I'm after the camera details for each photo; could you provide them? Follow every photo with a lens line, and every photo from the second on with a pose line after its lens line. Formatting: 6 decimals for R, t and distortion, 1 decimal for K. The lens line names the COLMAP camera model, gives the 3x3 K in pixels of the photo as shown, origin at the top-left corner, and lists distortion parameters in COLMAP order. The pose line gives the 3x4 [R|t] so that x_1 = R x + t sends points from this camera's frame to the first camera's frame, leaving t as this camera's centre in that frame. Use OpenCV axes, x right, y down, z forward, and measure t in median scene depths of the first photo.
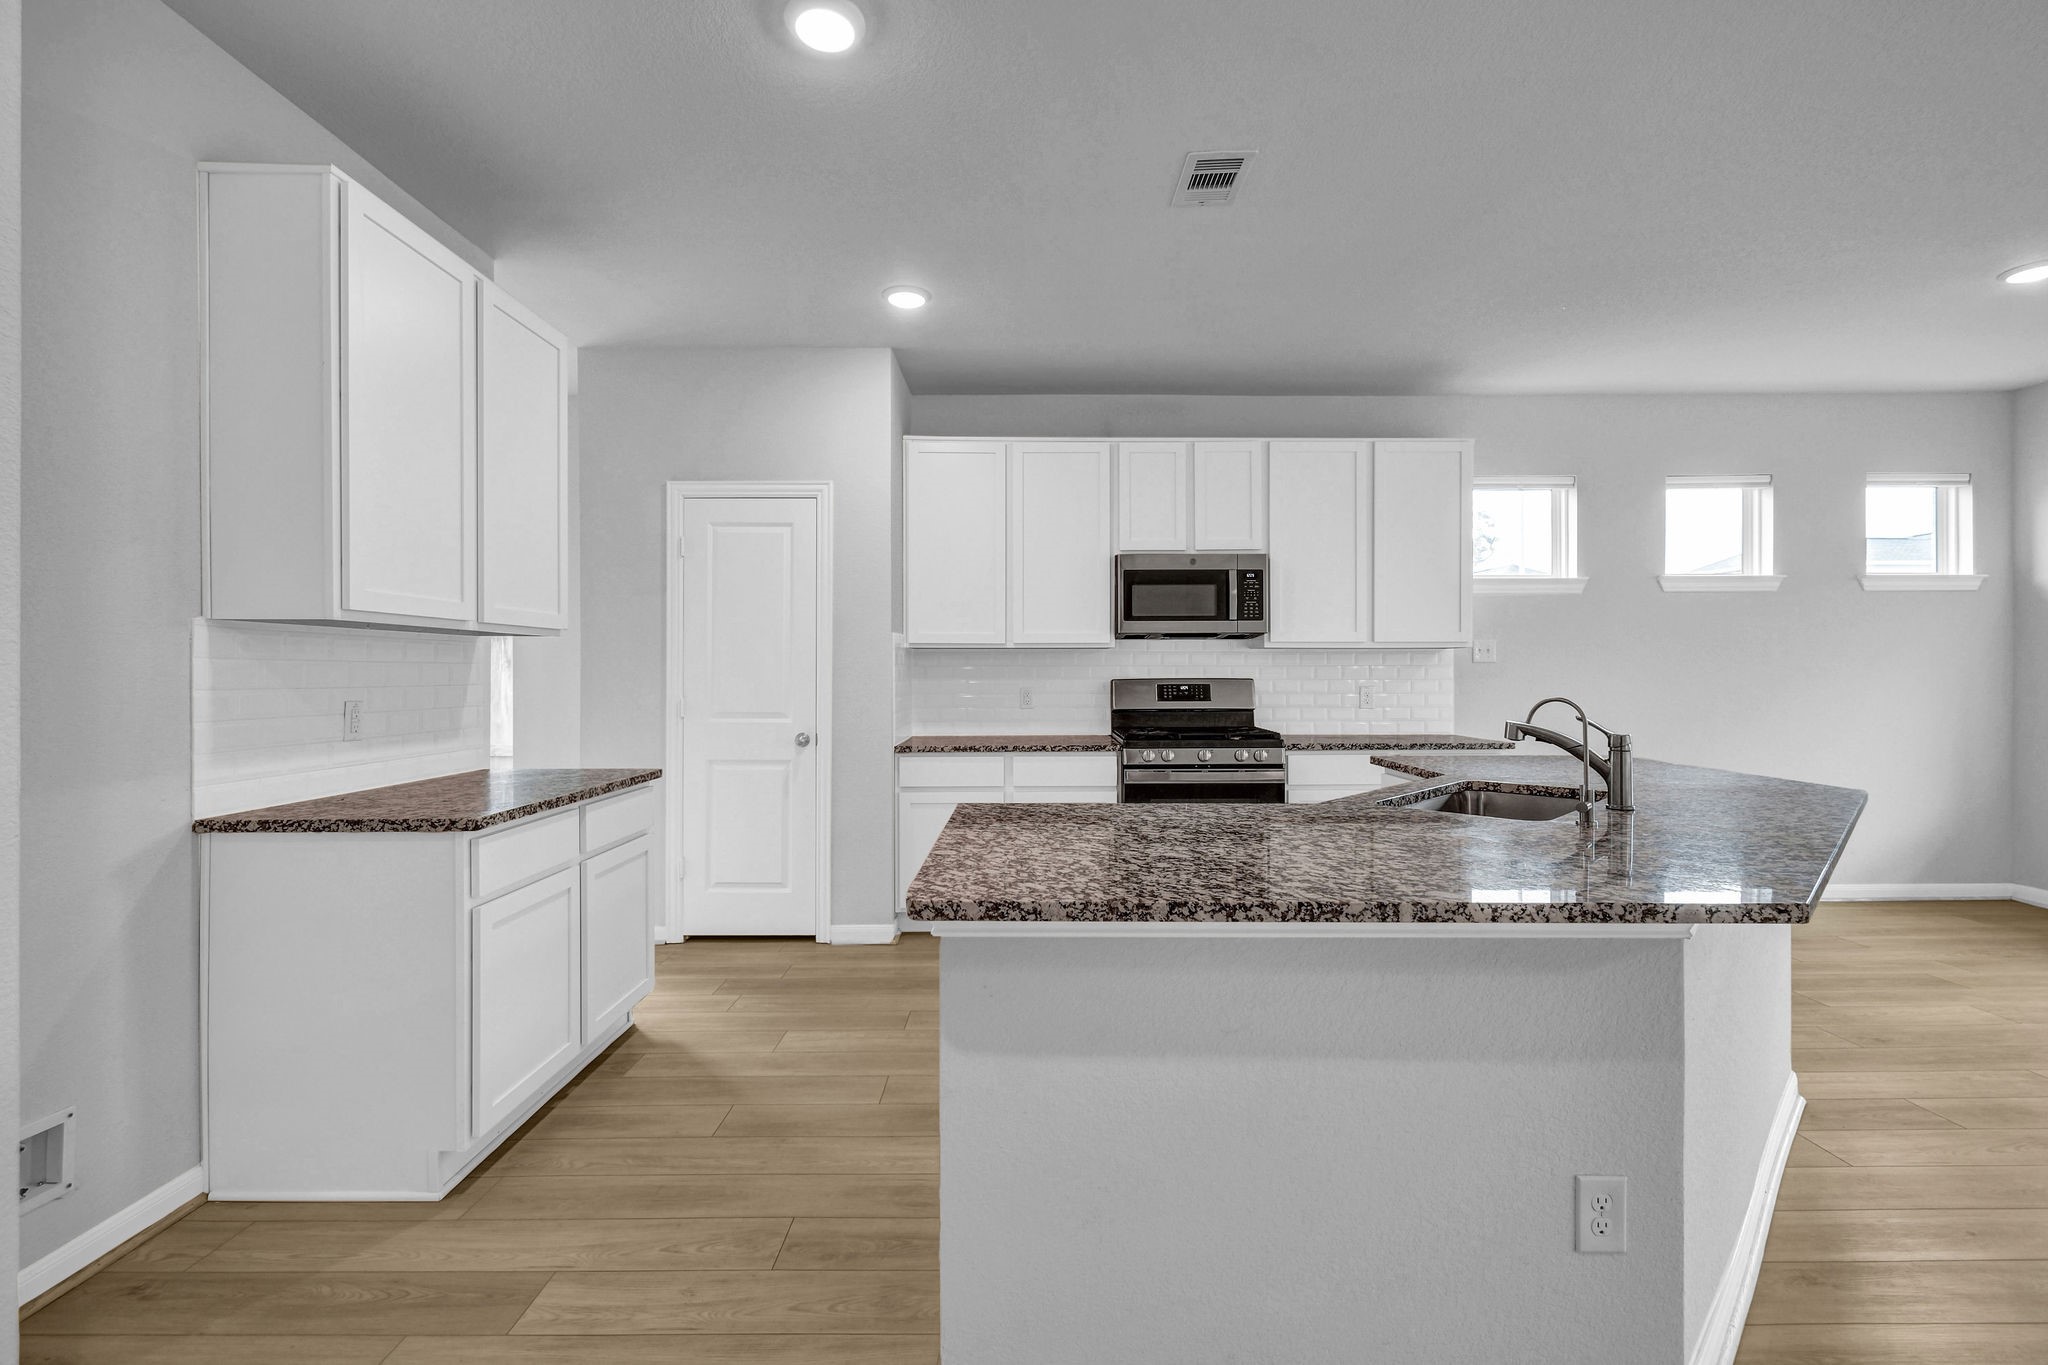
lens RADIAL K [[881.7, 0, 1022.4], [0, 881.7, 674.9], [0, 0, 1]] dist [0.000692, -0.004978]
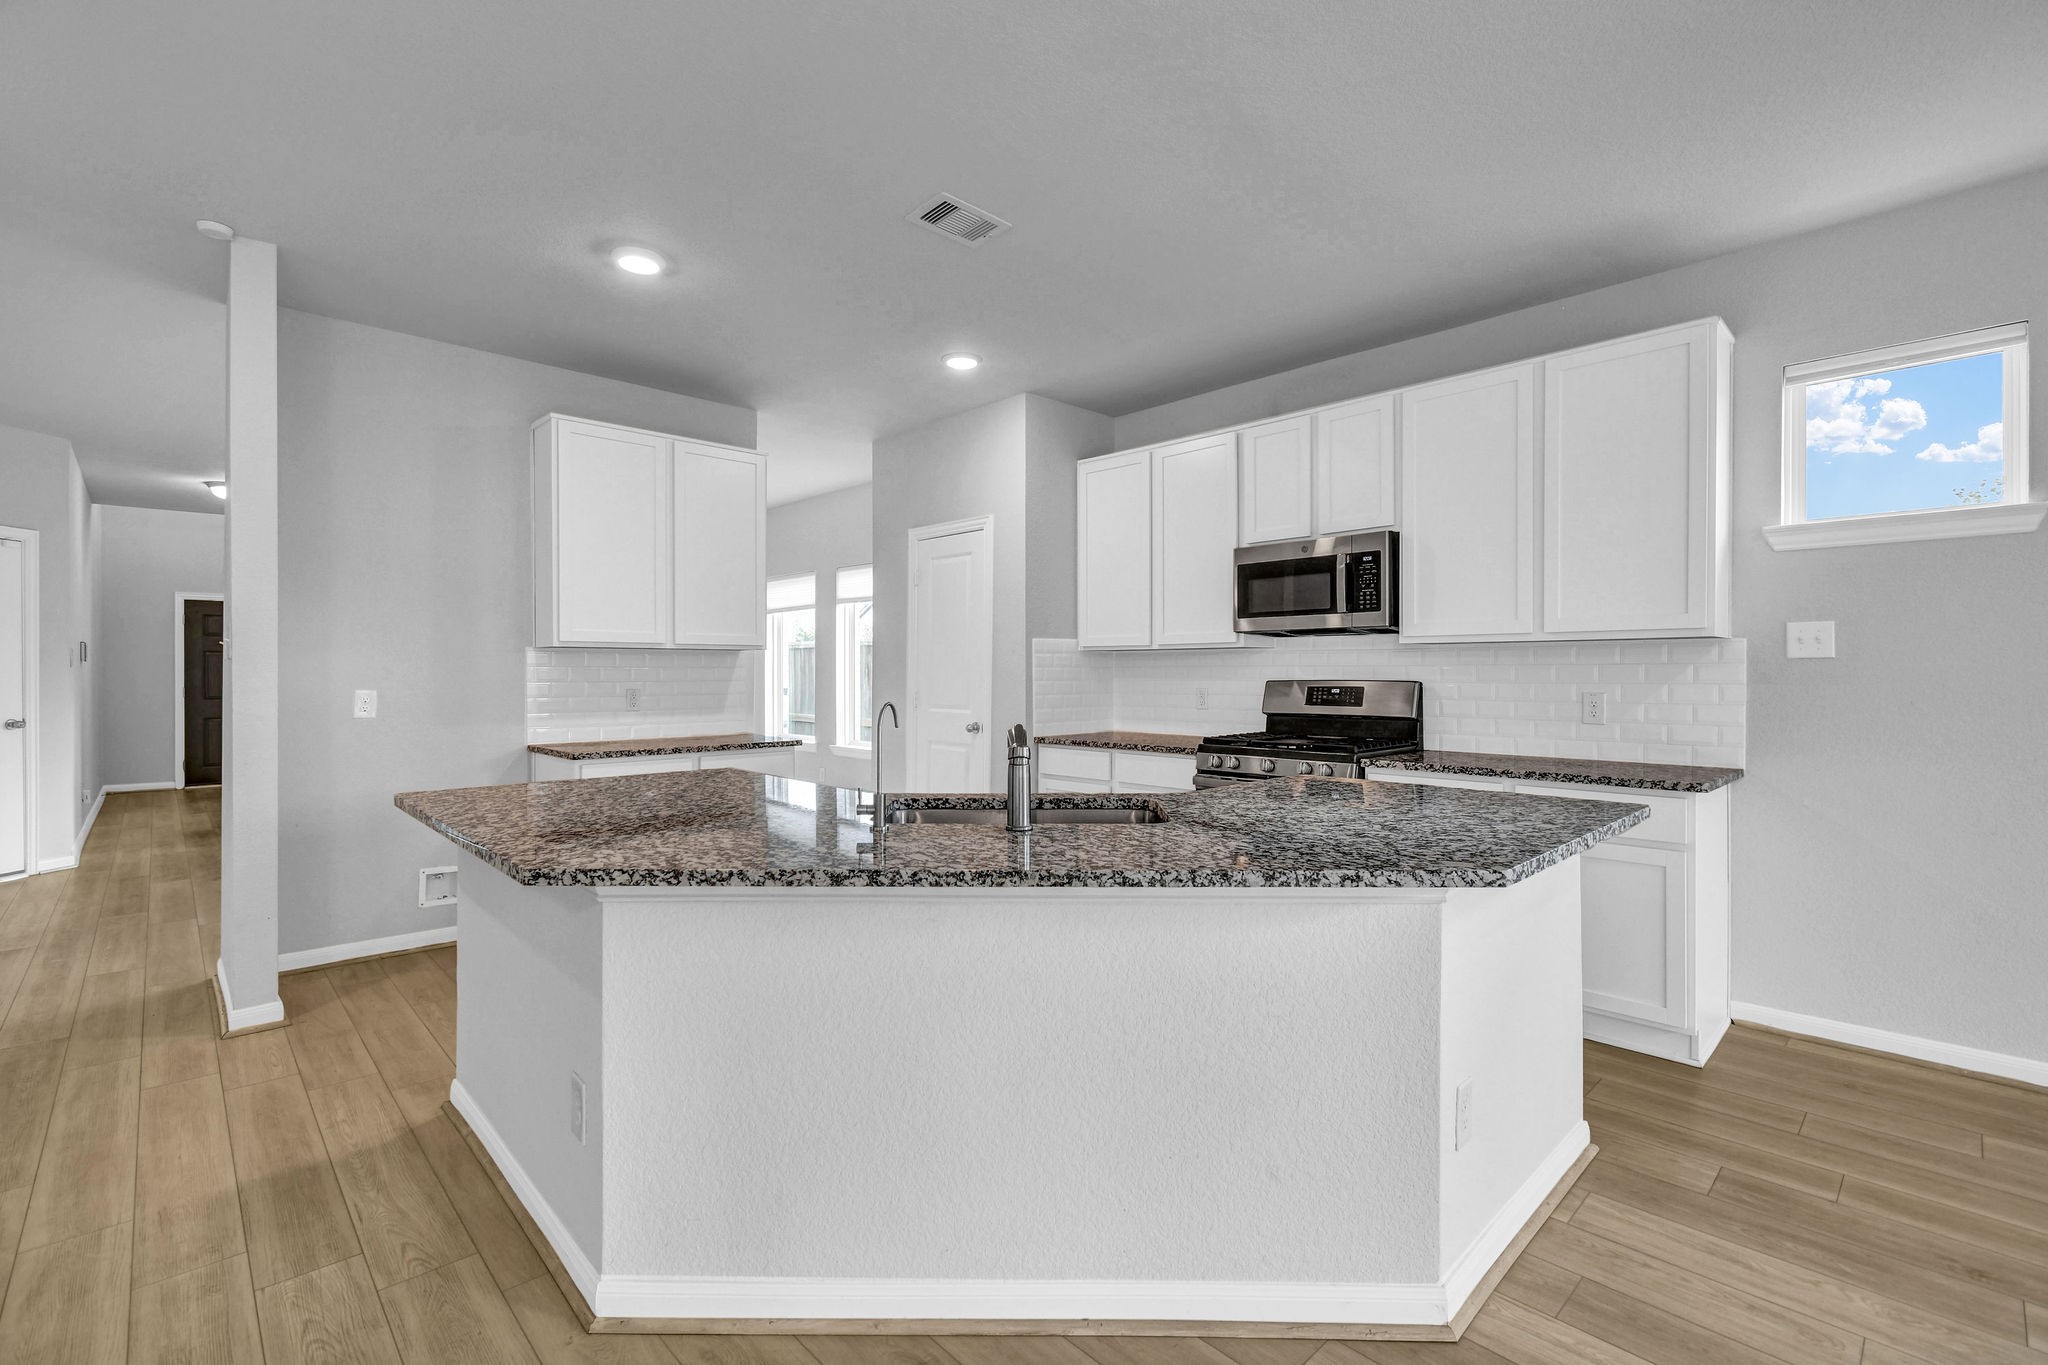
lens RADIAL K [[897.6, 0, 1039.5], [0, 897.6, 673.4], [0, 0, 1]] dist [-0.000880, -0.000397]
pose [[0.697931, 0.001709, -0.716163, 0.643988], [-0.001590, 0.999998, 0.000837, -0.002947], [0.716163, 0.000554, 0.697933, 0.175053]]
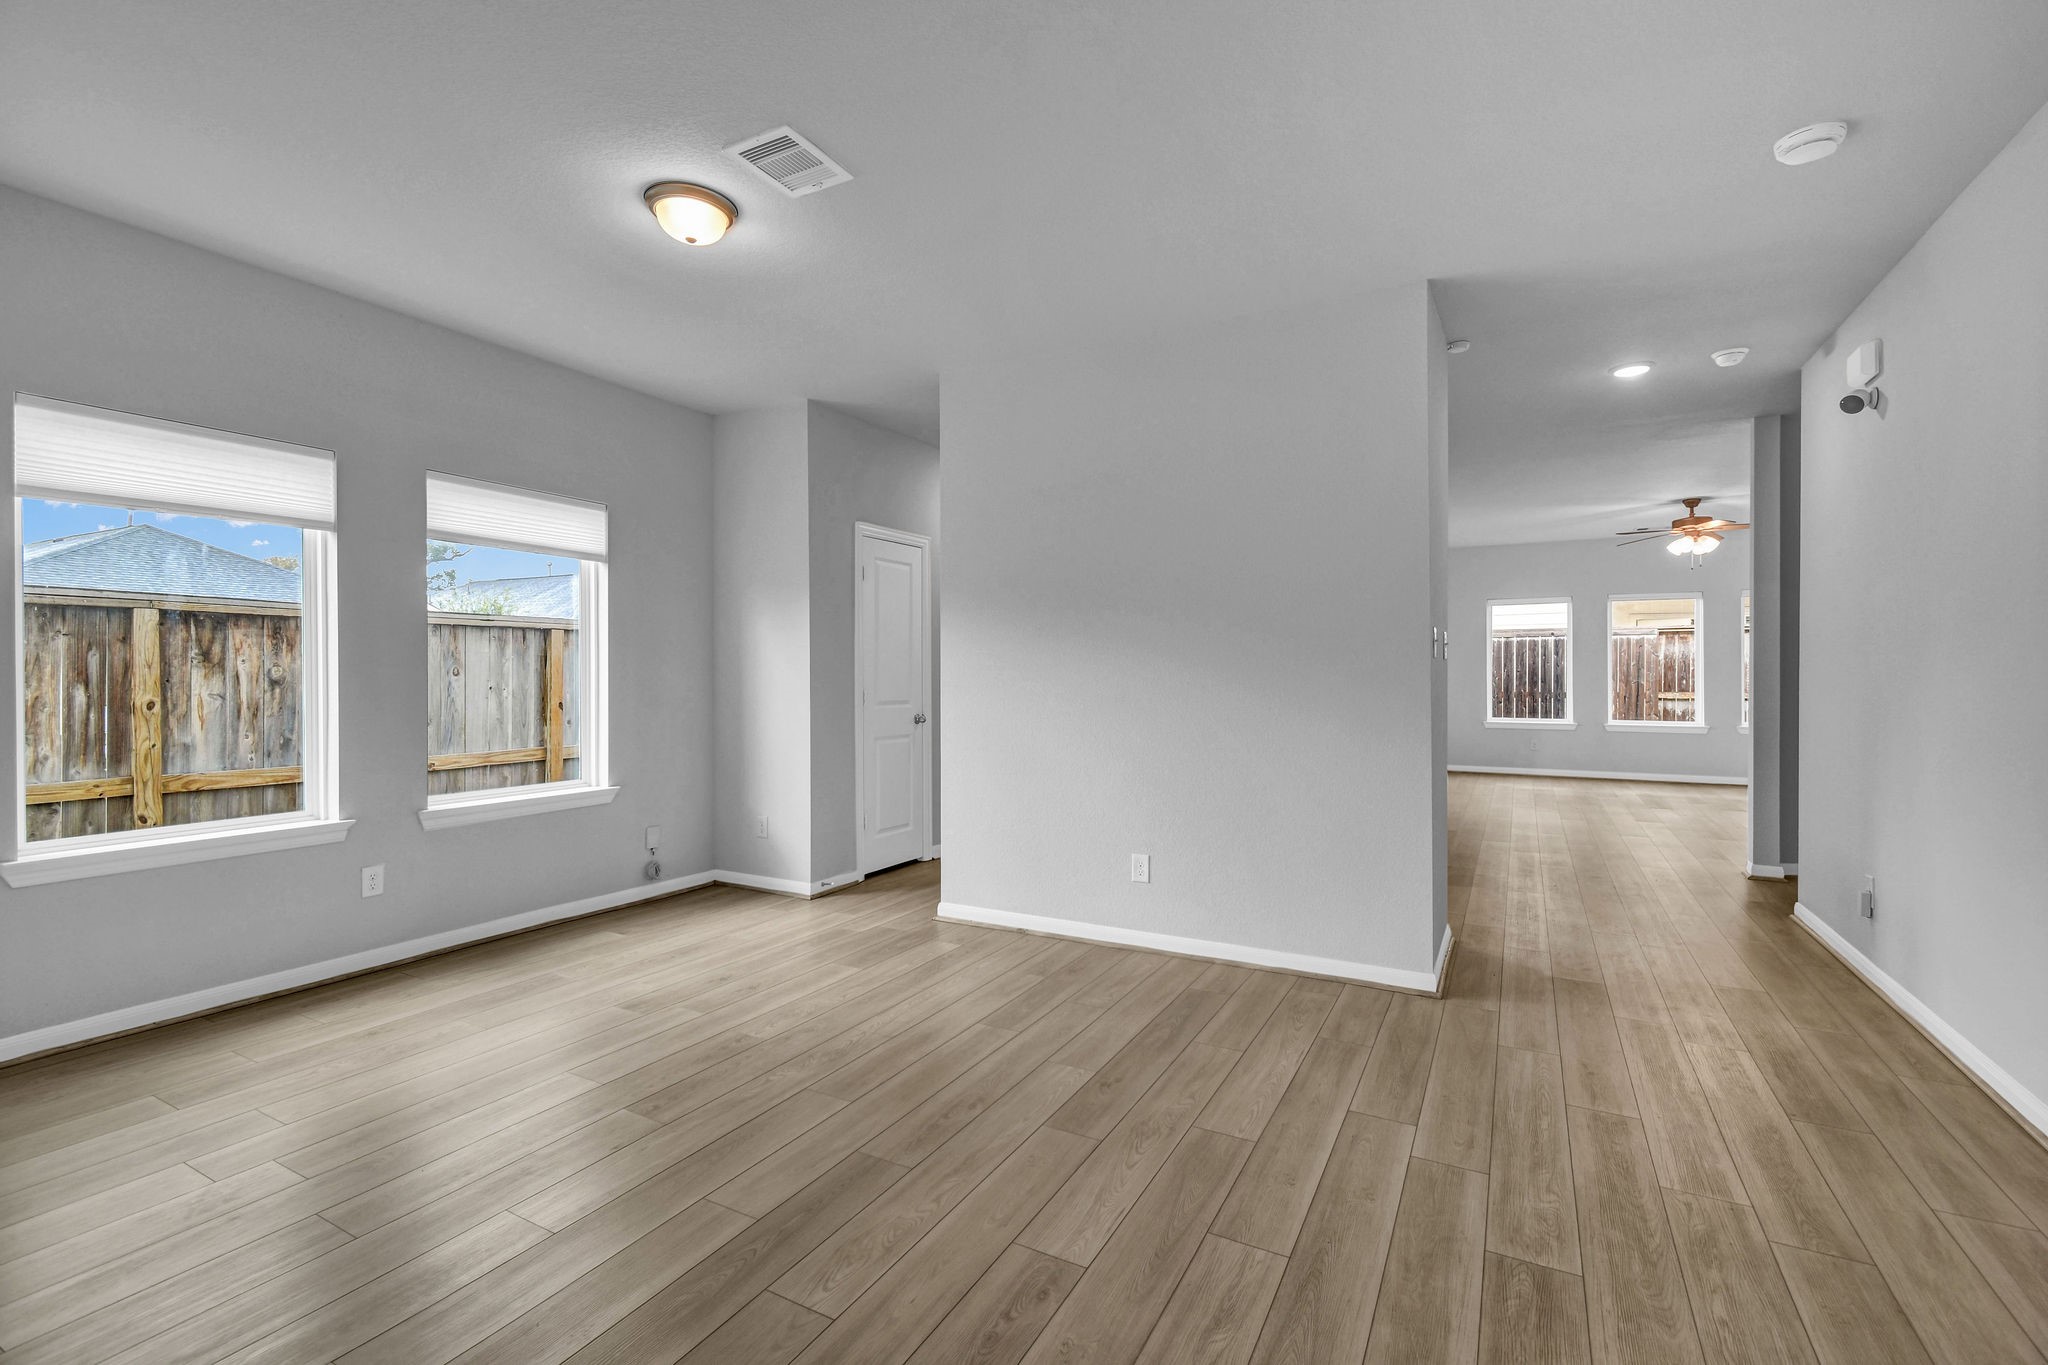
lens RADIAL K [[889.4, 0, 1025.2], [0, 889.4, 676.5], [0, 0, 1]] dist [-0.001143, -0.001043]
pose [[0.483072, -0.001407, 0.875579, -1.273177], [0.003213, 0.999995, -0.000165, 0.005826], [-0.875575, 0.002893, 0.483074, 0.150223]]
